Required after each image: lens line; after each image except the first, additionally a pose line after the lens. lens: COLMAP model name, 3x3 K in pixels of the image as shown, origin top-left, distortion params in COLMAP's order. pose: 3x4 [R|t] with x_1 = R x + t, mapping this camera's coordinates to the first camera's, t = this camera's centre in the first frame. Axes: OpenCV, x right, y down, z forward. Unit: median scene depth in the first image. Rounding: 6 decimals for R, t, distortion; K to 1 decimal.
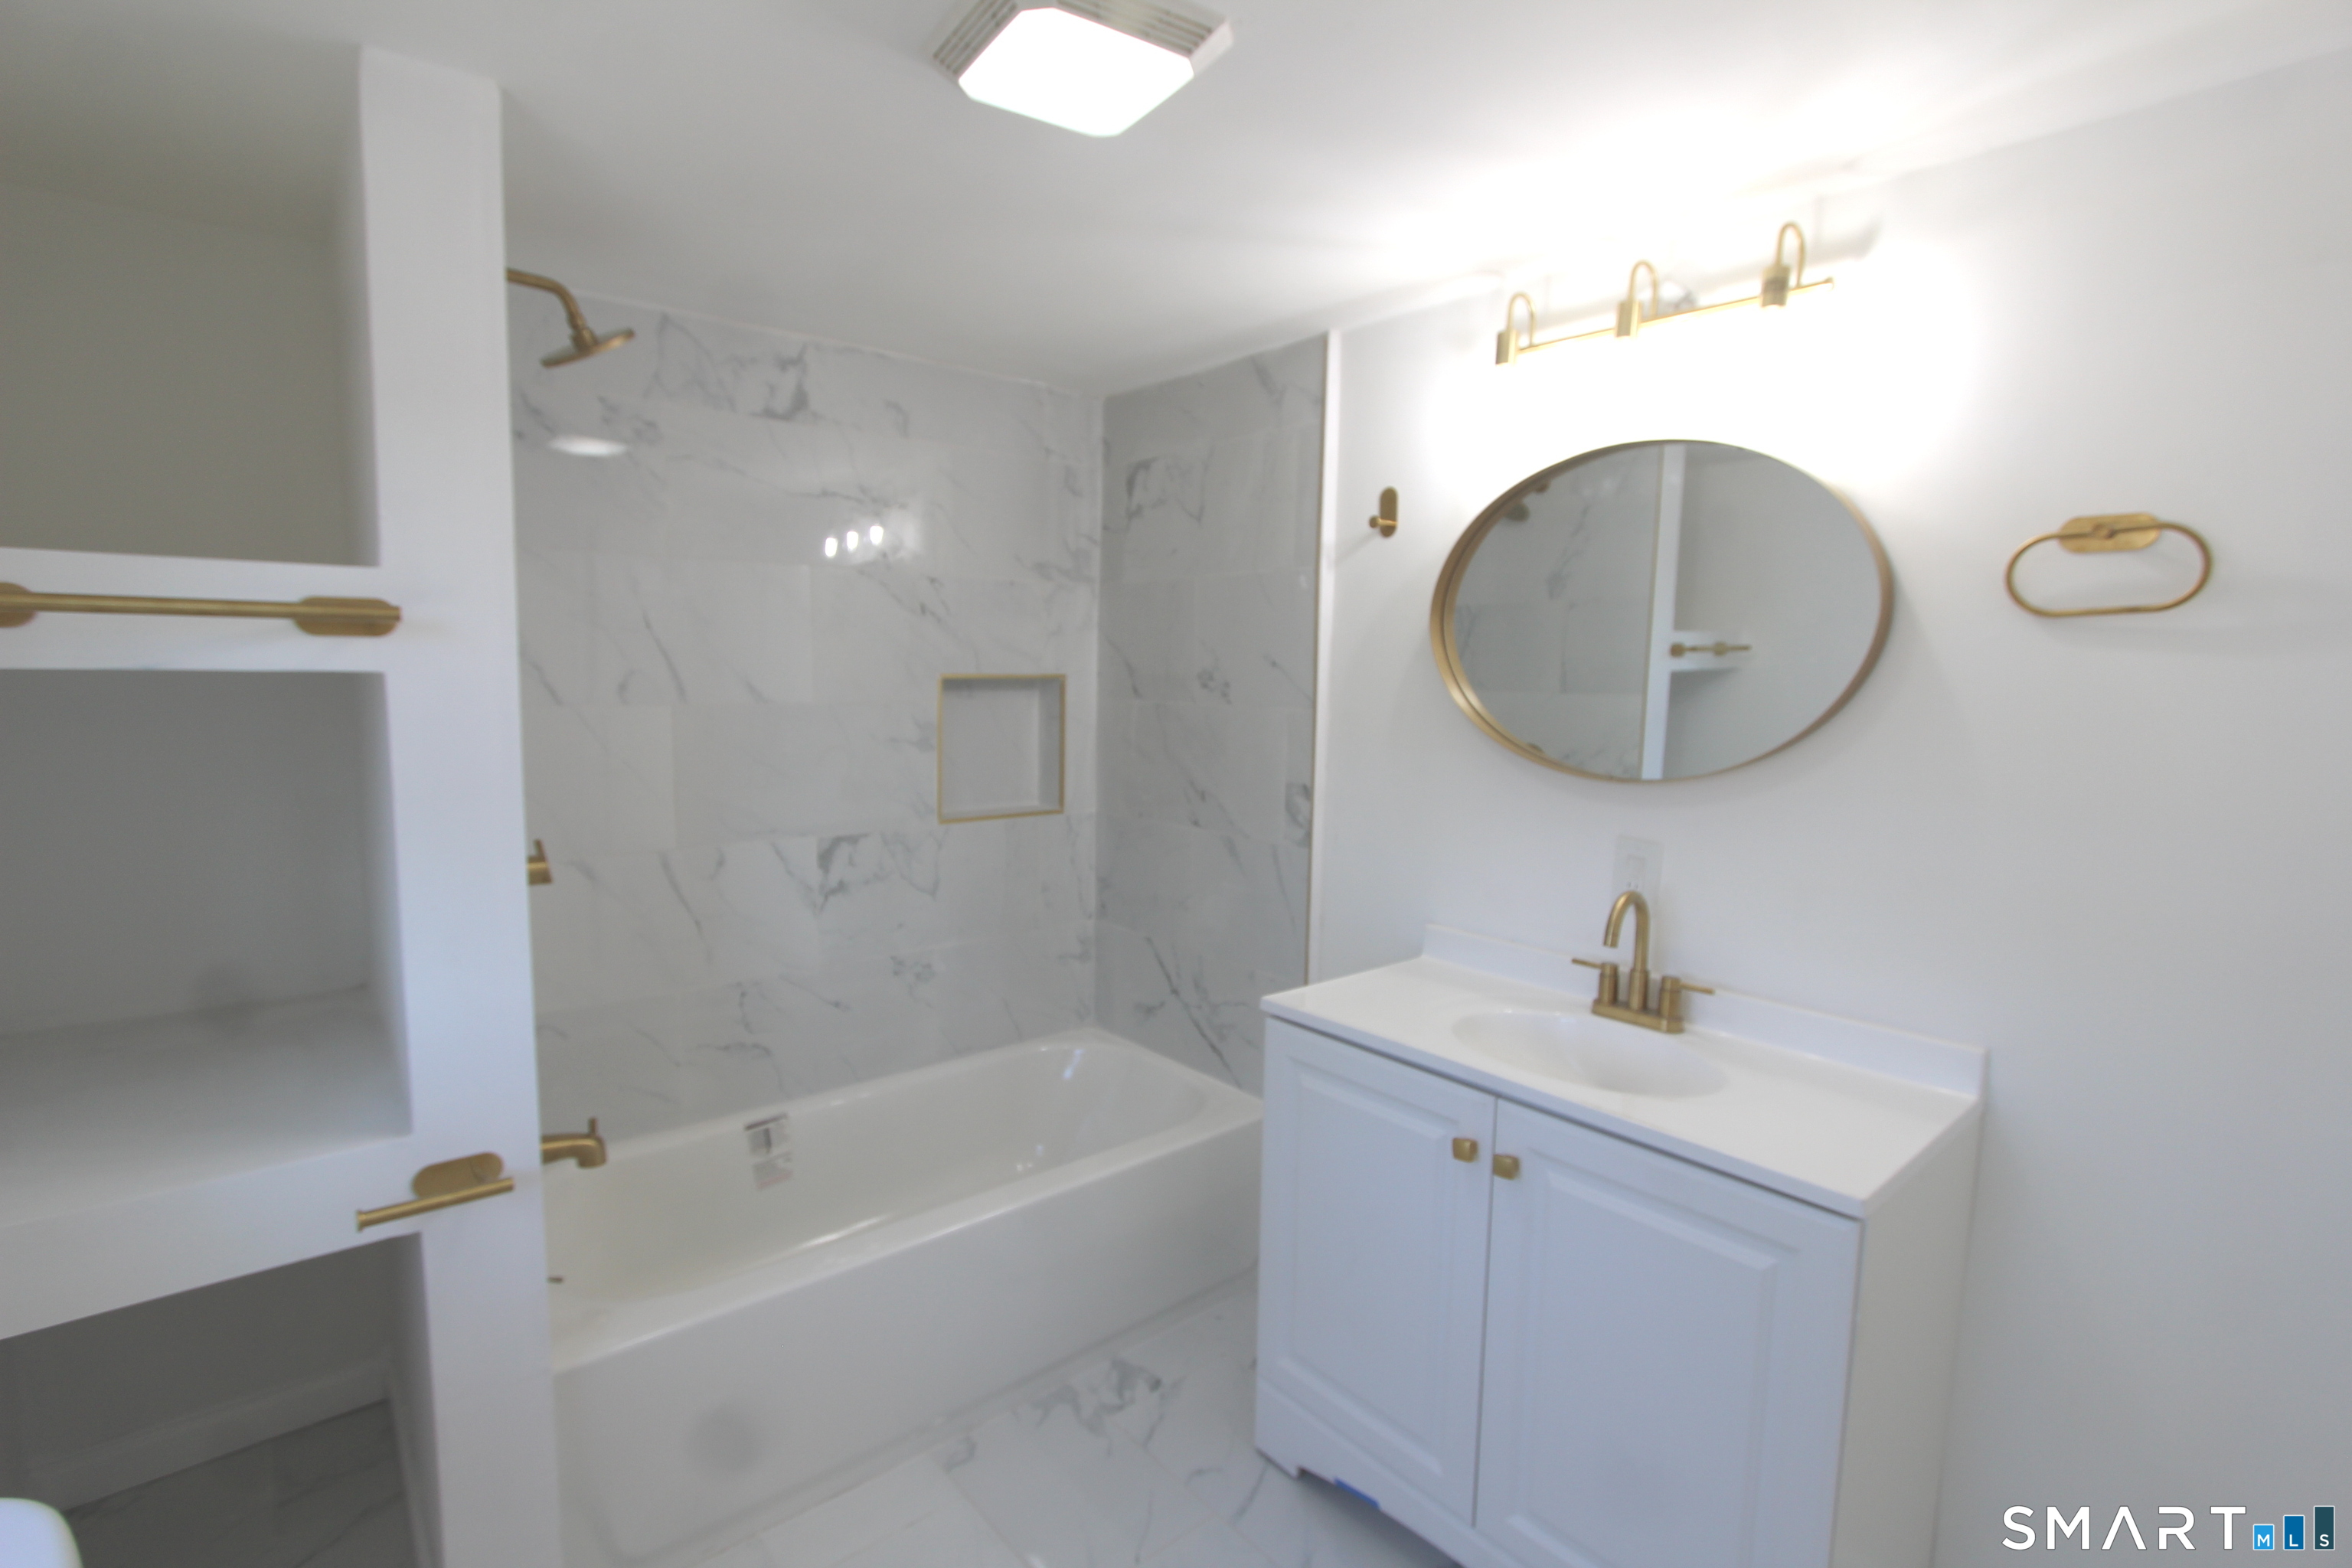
lens RADIAL K [[1090.2, 0, 1165.8], [0, 1090.2, 775.6], [0, 0, 1]] dist [-0.002458, 0.001096]
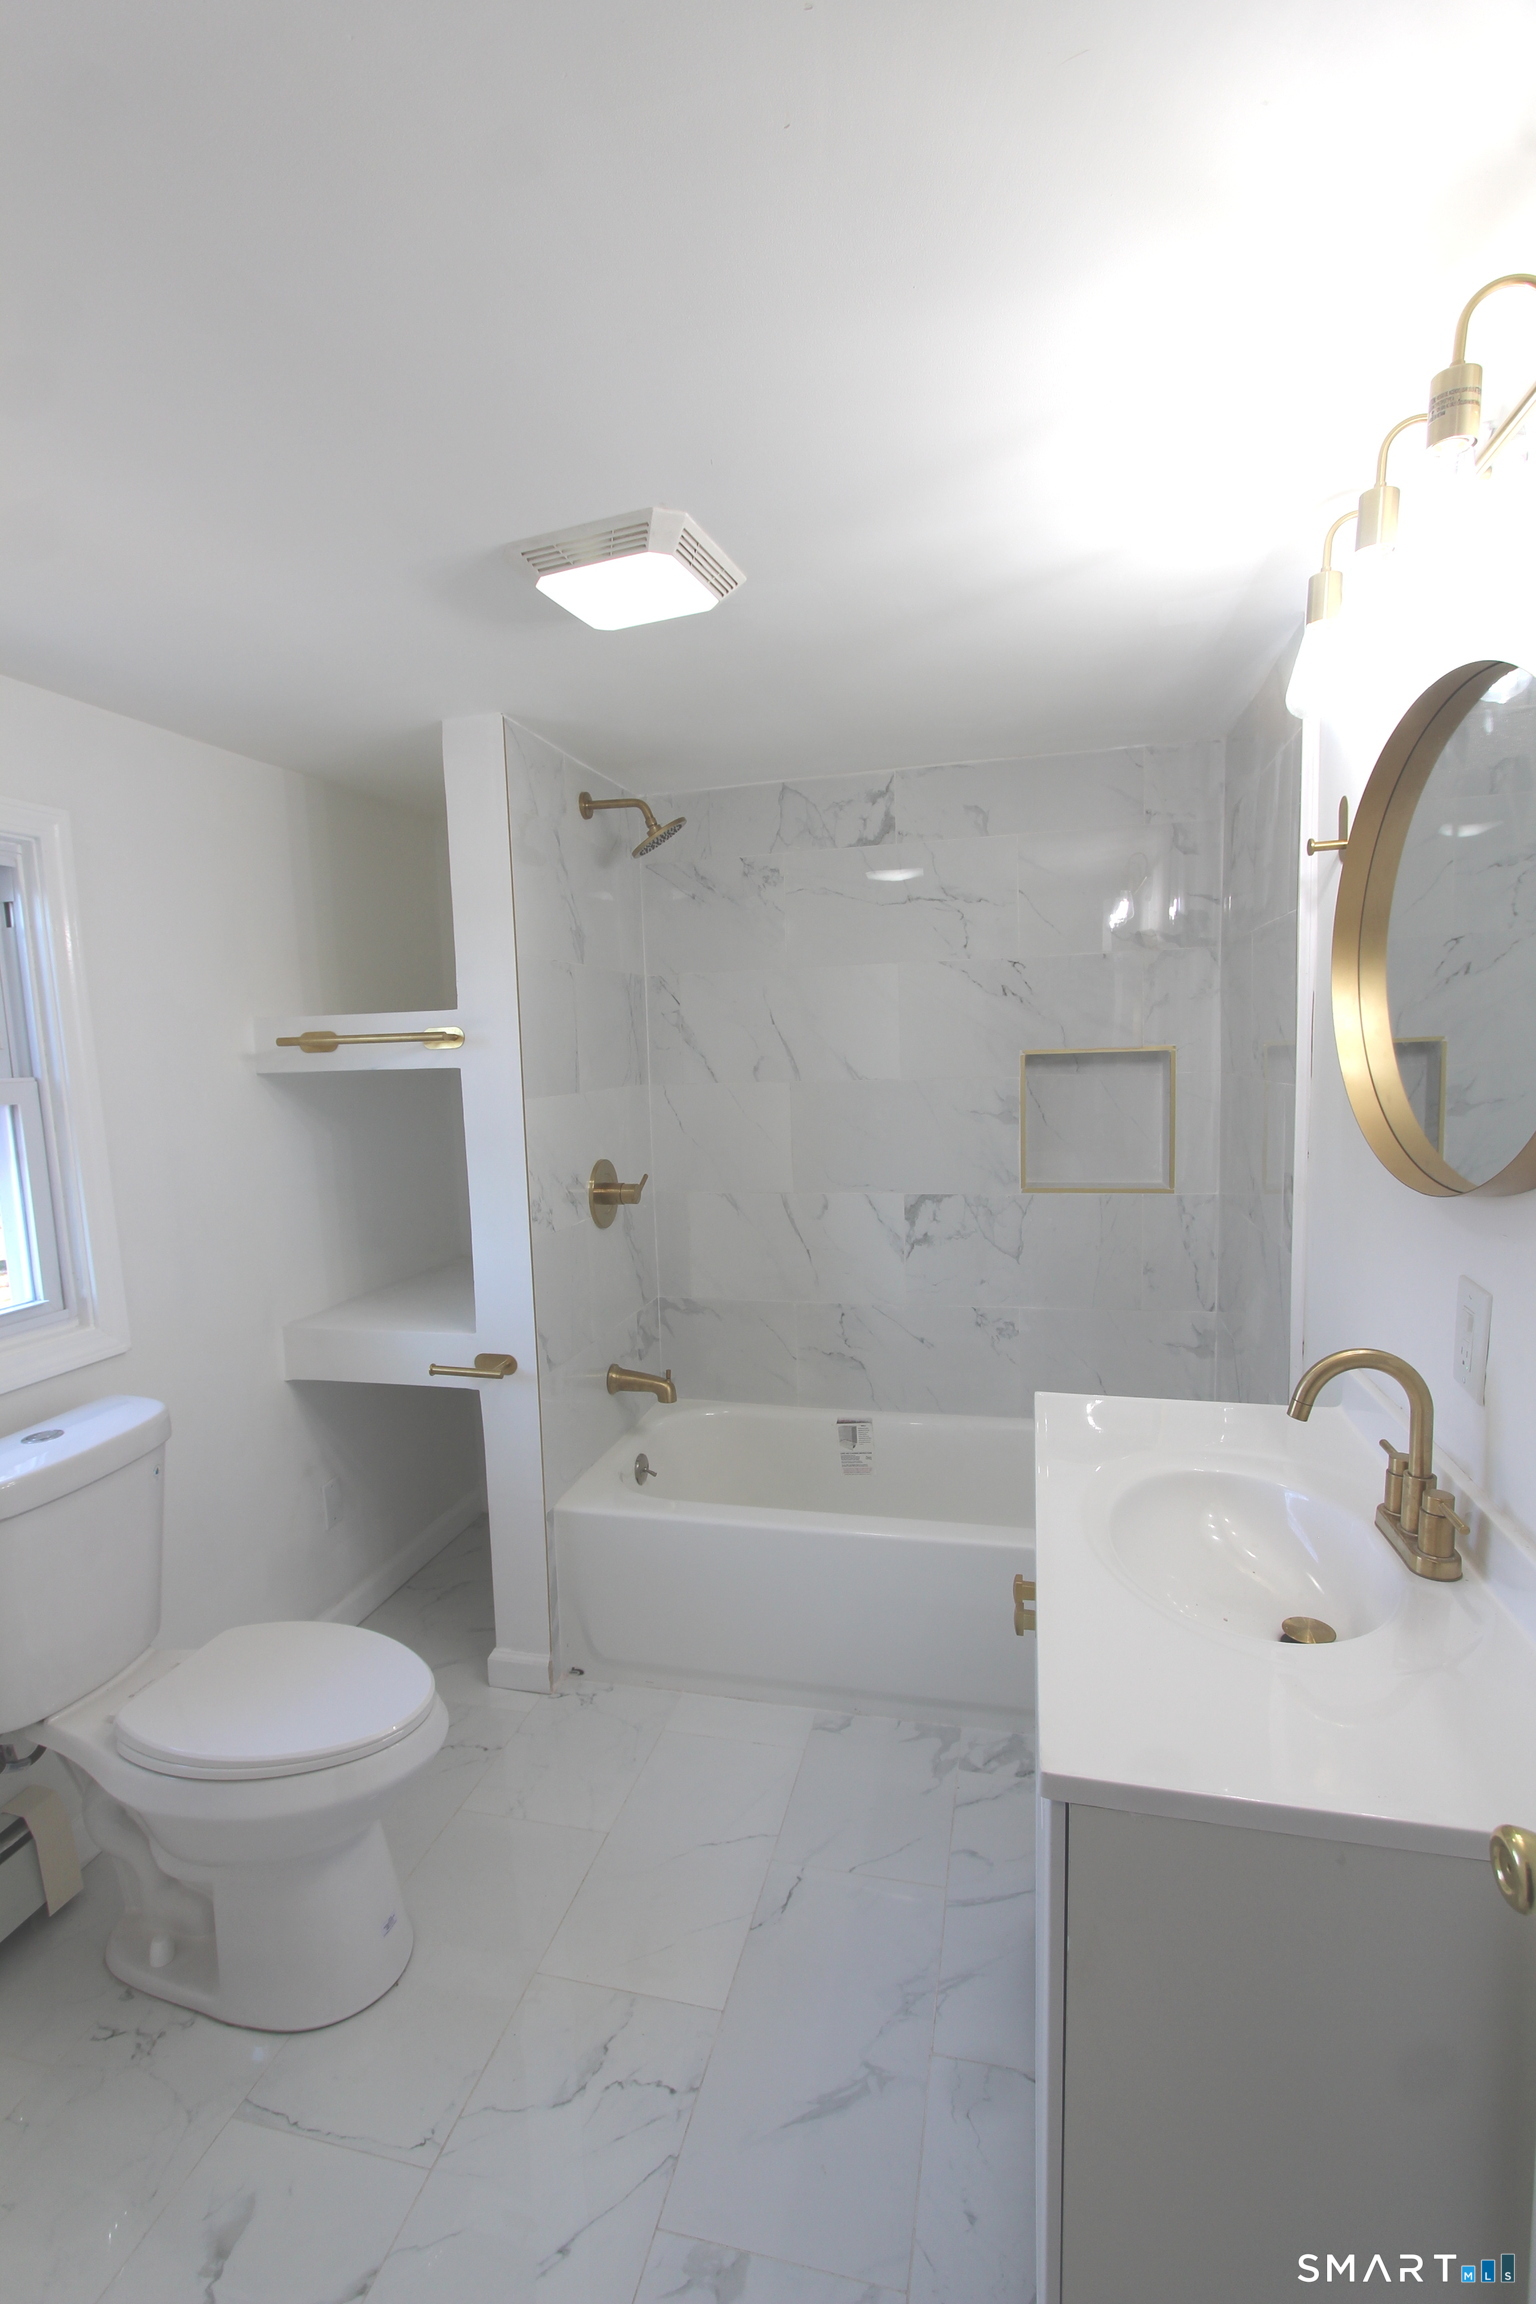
lens RADIAL K [[1068.0, 0, 768.0], [0, 1068.0, 1152.0], [0, 0, 1]] dist [-0.002458, 0.001096]
pose [[0.593101, 0.049085, -0.803630, 0.510420], [-0.042747, 0.998652, 0.029449, -0.015647], [0.803992, 0.016886, 0.594400, 0.197529]]
